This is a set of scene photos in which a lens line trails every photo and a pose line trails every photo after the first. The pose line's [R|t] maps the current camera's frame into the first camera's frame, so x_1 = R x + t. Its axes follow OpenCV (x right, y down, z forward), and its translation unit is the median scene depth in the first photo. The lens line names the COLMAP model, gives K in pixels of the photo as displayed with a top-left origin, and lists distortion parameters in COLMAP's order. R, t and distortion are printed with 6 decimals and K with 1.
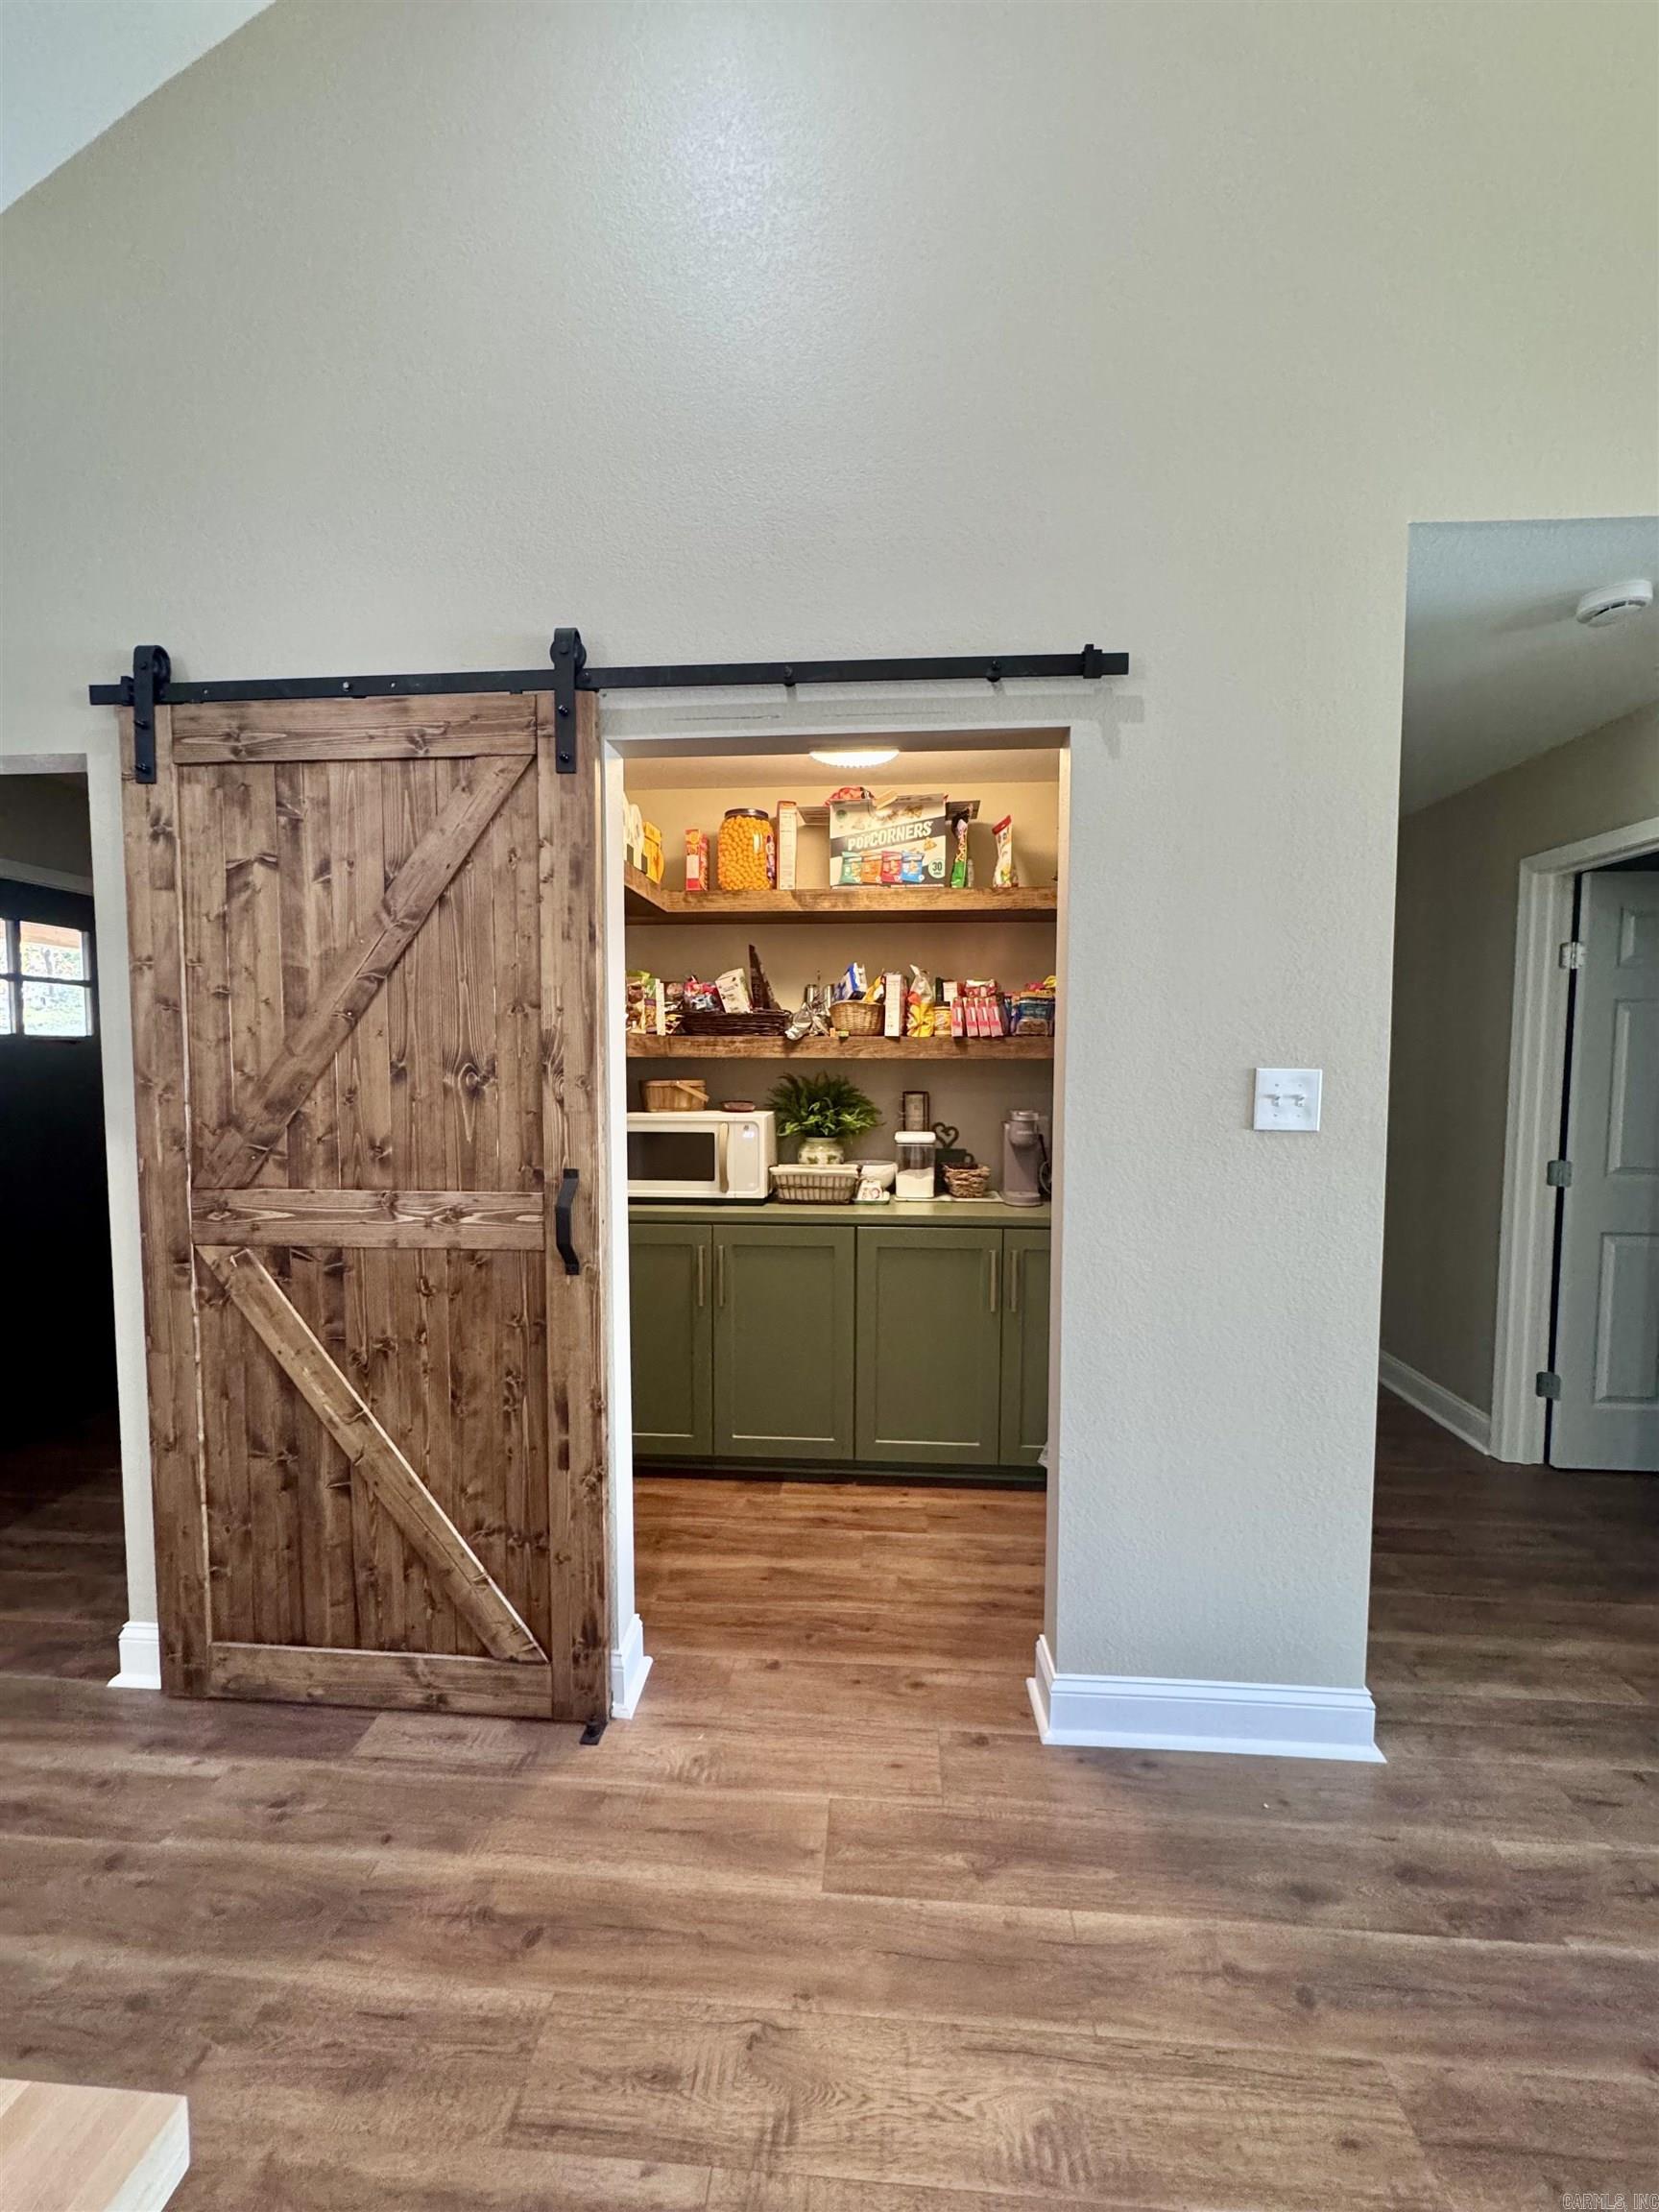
lens RADIAL K [[878.6, 0, 836.6], [0, 878.6, 1111.2], [0, 0, 1]] dist [0.003037, -0.001023]
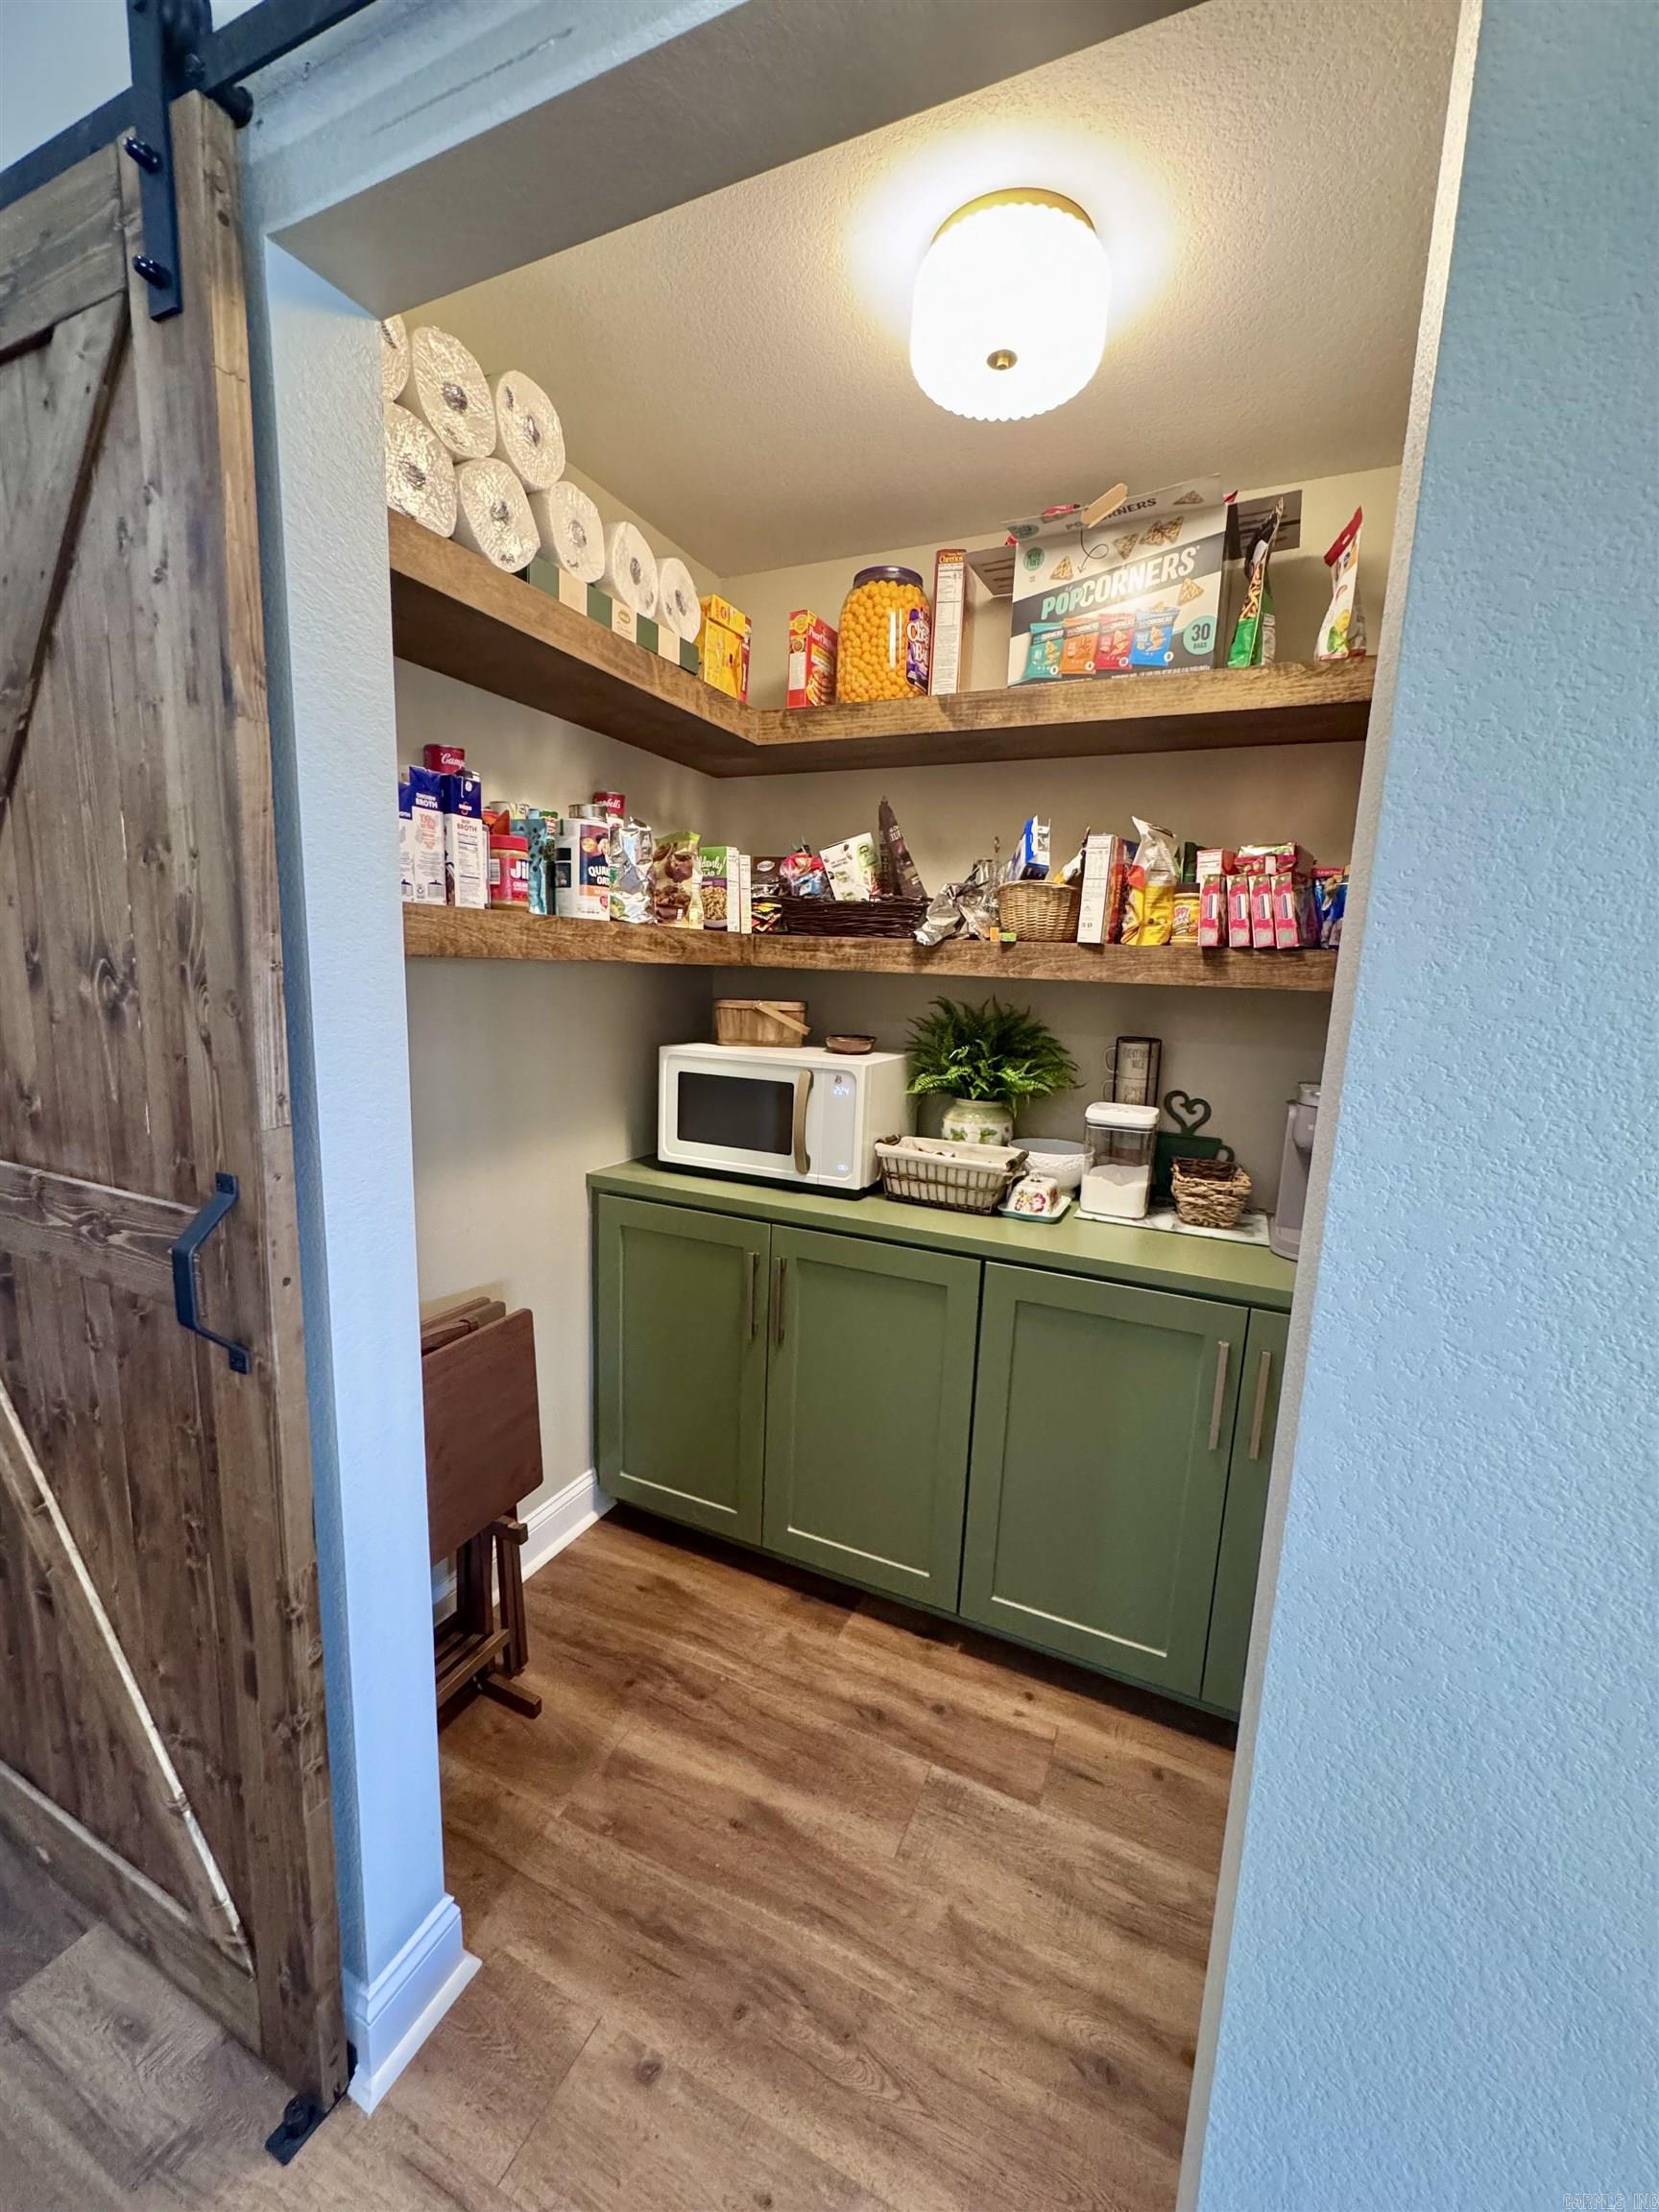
lens RADIAL K [[882.7, 0, 831.6], [0, 882.7, 1107.7], [0, 0, 1]] dist [-0.003319, 0.000779]
pose [[0.933286, 0.090461, -0.347554, 0.118408], [-0.057930, 0.993003, 0.102899, -0.027001], [0.354431, -0.075901, 0.931997, 0.385136]]
